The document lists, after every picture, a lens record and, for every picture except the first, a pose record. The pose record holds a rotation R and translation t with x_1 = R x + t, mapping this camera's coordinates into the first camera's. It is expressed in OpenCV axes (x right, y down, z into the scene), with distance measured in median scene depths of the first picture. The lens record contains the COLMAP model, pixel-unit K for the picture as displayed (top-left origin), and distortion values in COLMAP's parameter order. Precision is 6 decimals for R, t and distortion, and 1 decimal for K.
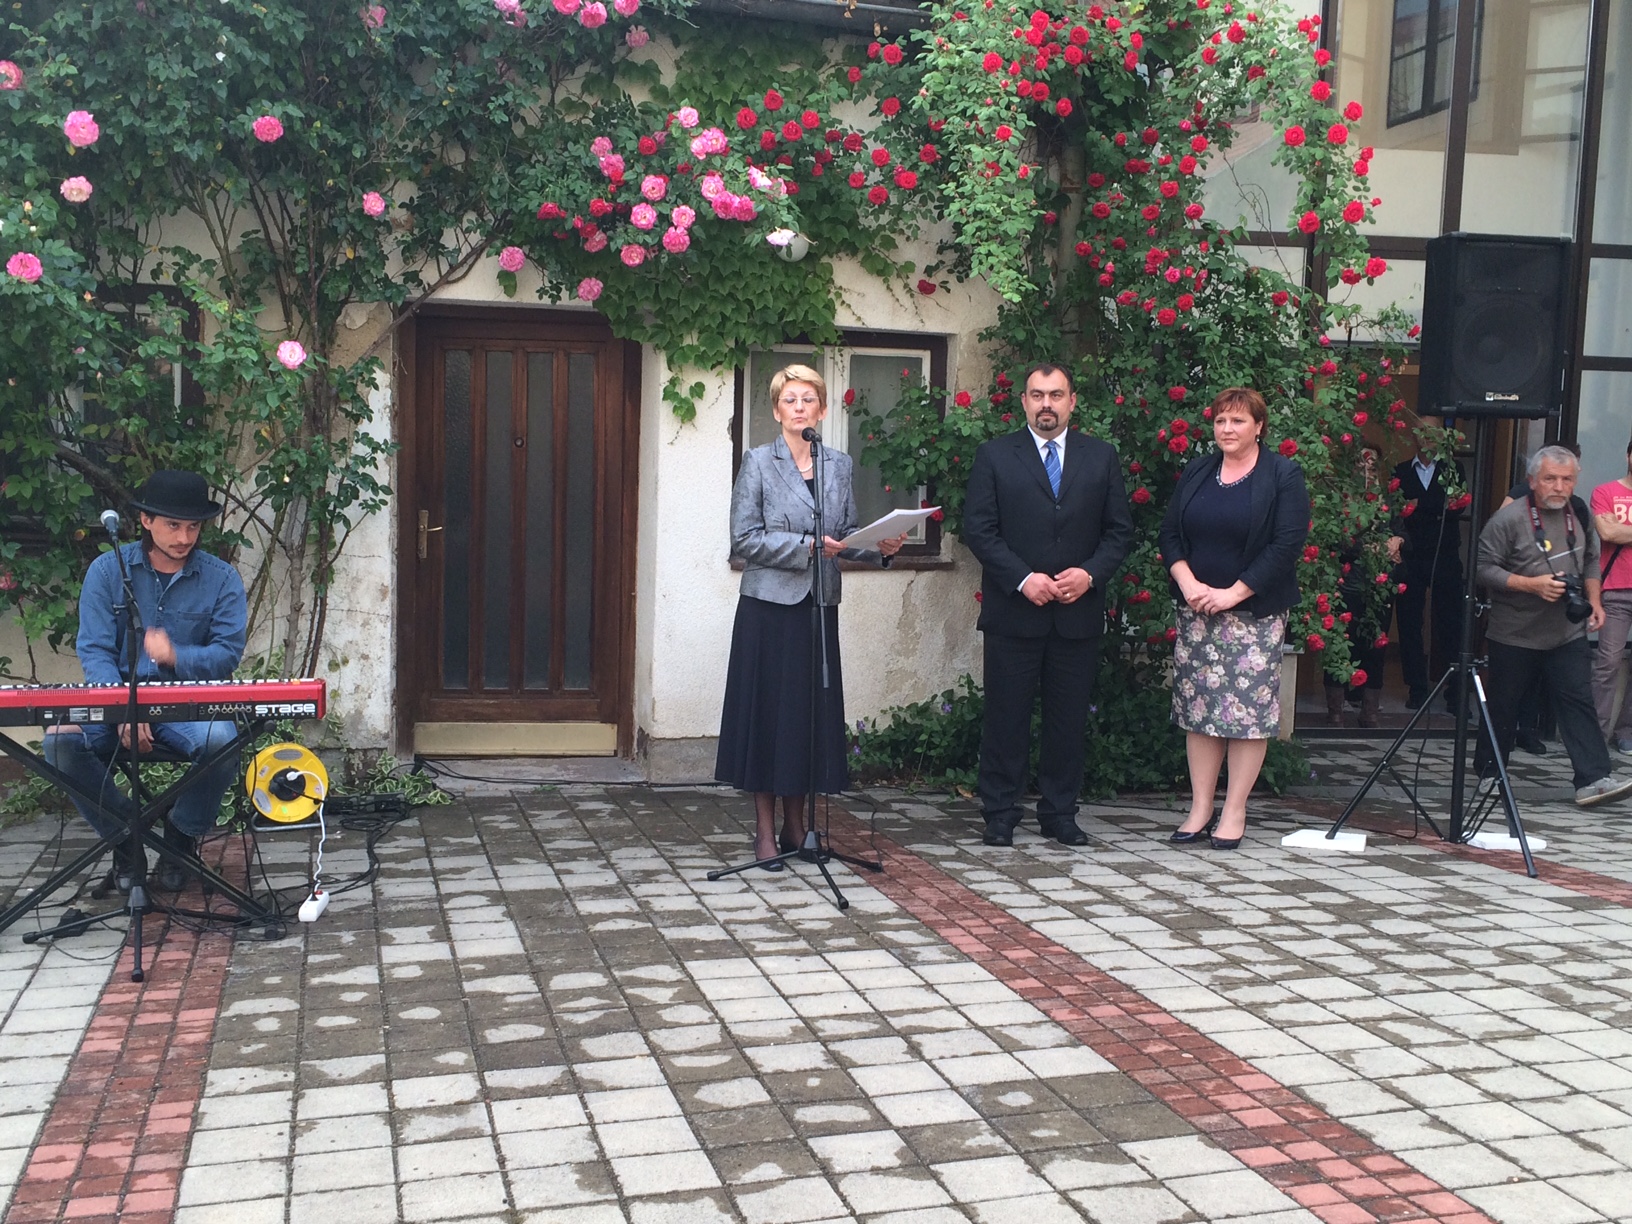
lens RADIAL K [[1785.2, 0, 822.0], [0, 1785.2, 599.3], [0, 0, 1]] dist [0.055698, -0.049895]
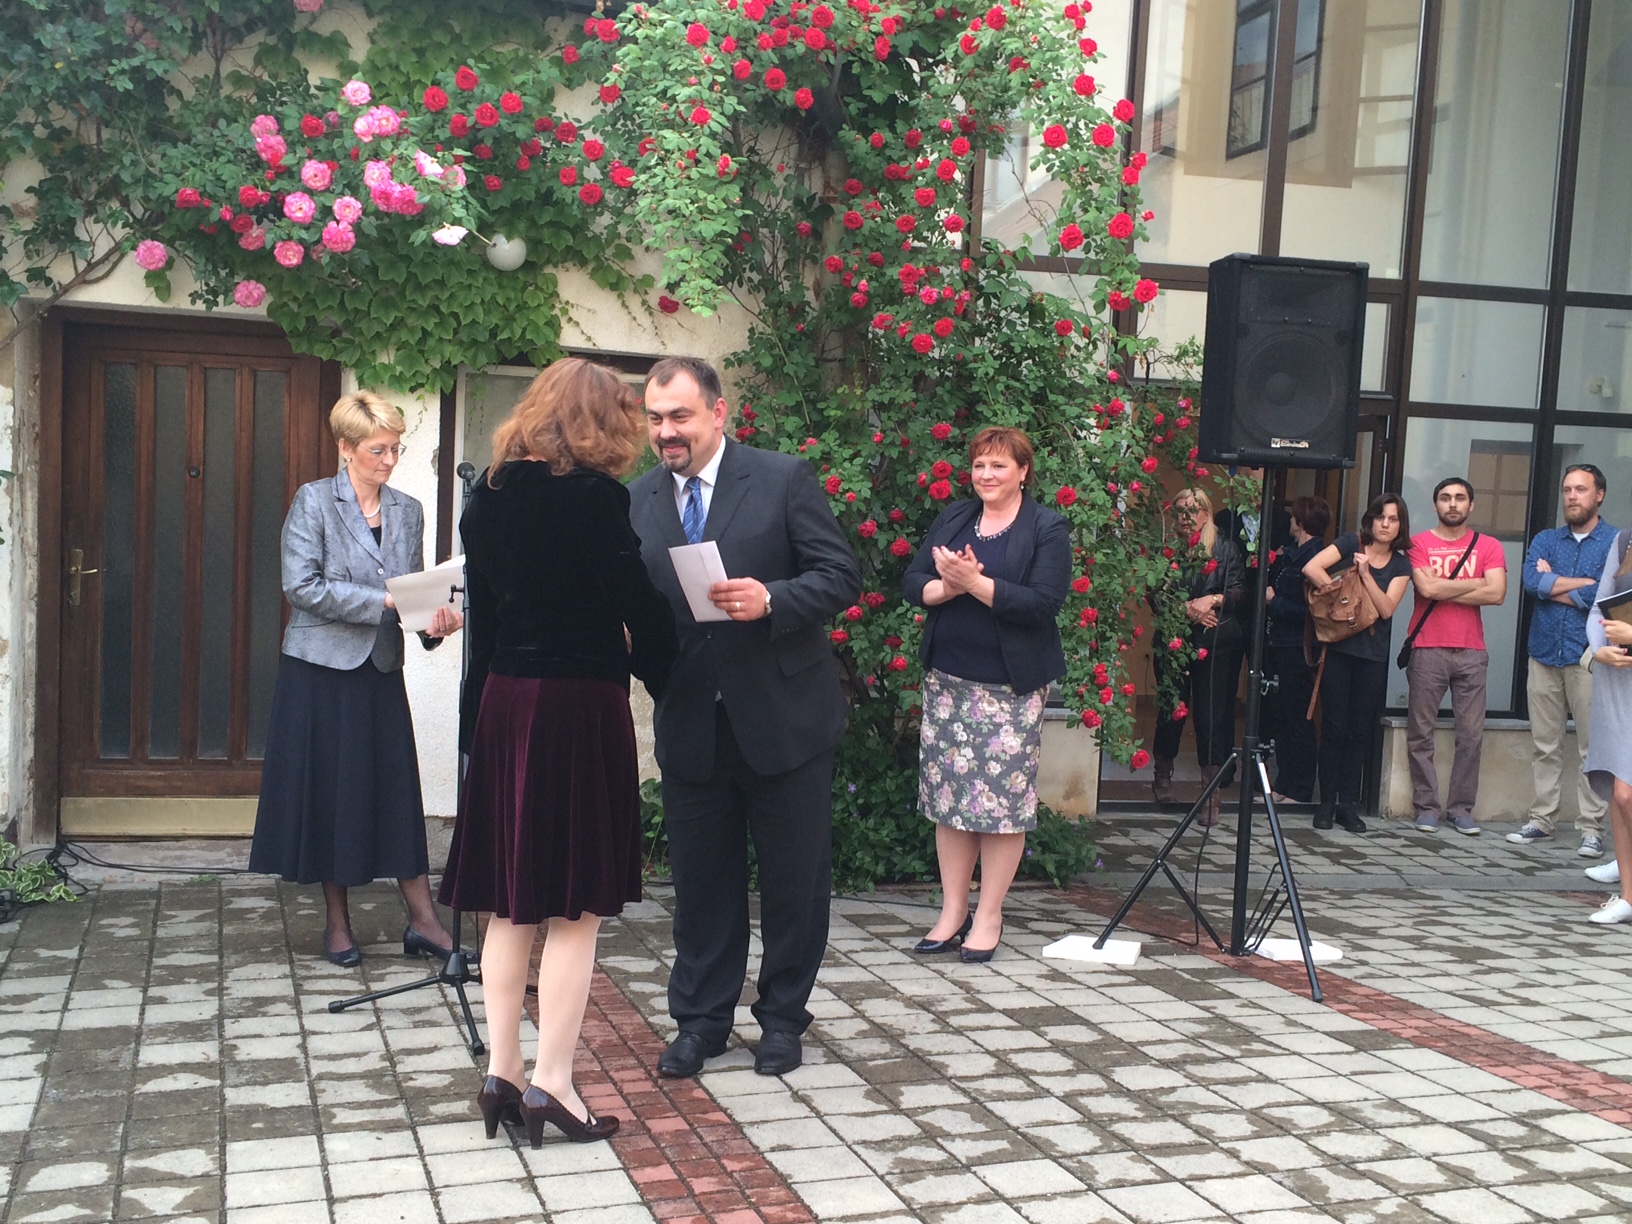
lens RADIAL K [[1785.2, 0, 822.0], [0, 1785.2, 599.3], [0, 0, 1]] dist [0.055698, -0.049895]
pose [[0.997925, 0.014428, 0.062750, 0.094897], [-0.013228, 0.999722, -0.019503, -0.016569], [-0.063014, 0.018632, 0.997839, 0.144677]]
